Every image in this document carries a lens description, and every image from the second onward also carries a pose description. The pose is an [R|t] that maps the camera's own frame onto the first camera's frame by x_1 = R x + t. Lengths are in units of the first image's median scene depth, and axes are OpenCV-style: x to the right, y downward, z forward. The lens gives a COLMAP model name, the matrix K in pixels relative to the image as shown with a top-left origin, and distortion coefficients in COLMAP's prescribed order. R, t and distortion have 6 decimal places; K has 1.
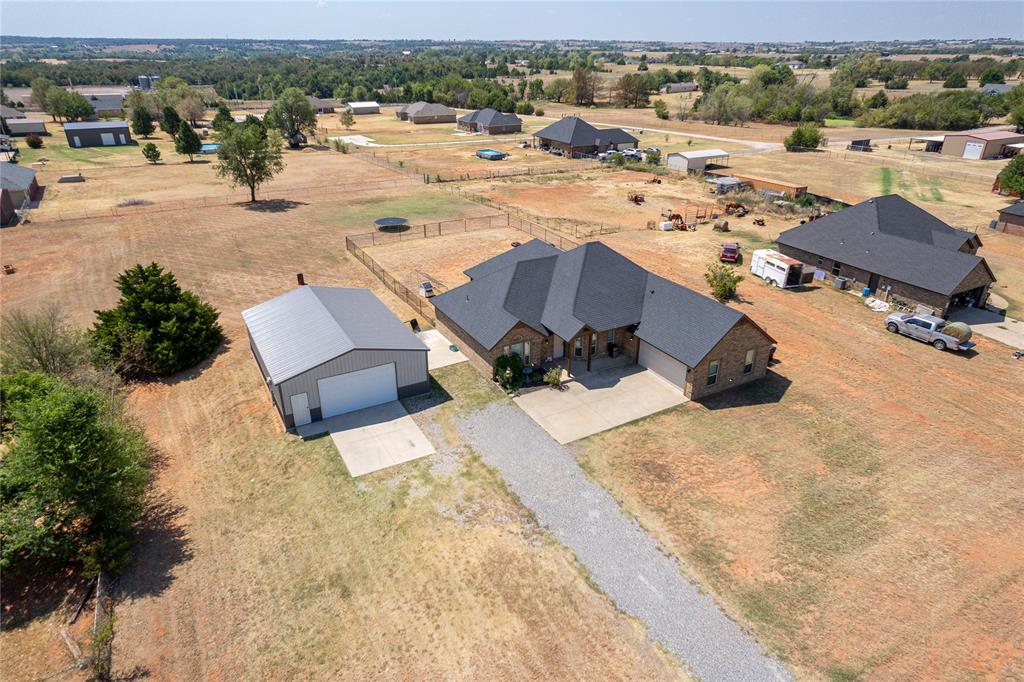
lens RADIAL K [[634.4, 0, 511.2], [0, 634.4, 357.8], [0, 0, 1]] dist [-0.067155, 0.072728]
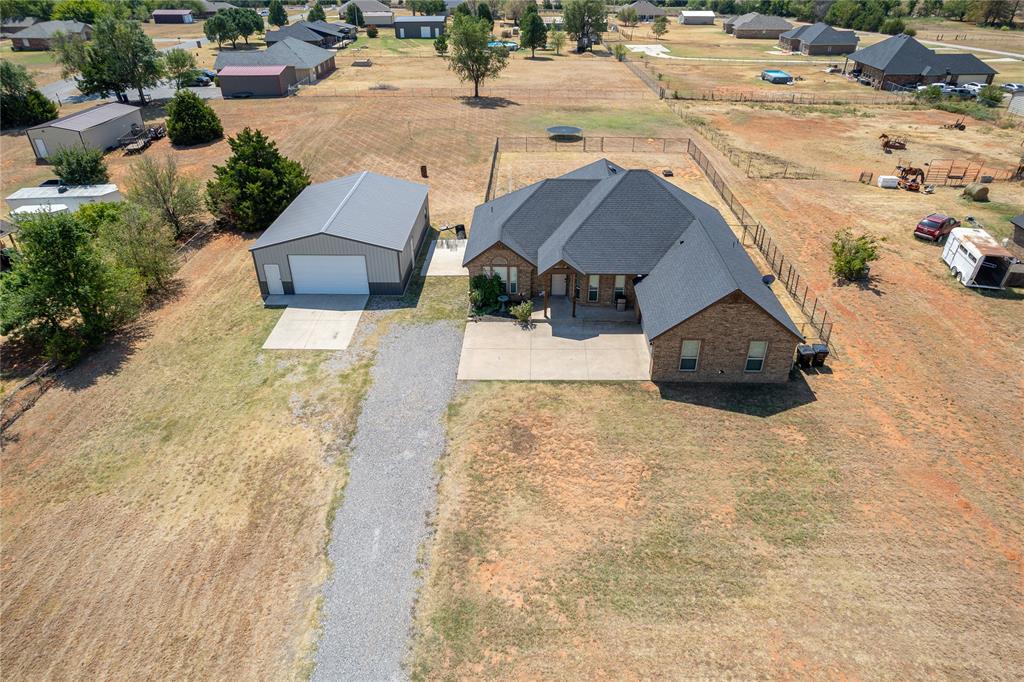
lens RADIAL K [[634.4, 0, 511.2], [0, 634.4, 357.8], [0, 0, 1]] dist [-0.067155, 0.072728]
pose [[0.860469, 0.275086, -0.428860, 0.434867], [-0.223646, 0.960223, 0.167195, -0.050665], [0.457795, -0.047954, 0.887764, 0.192211]]
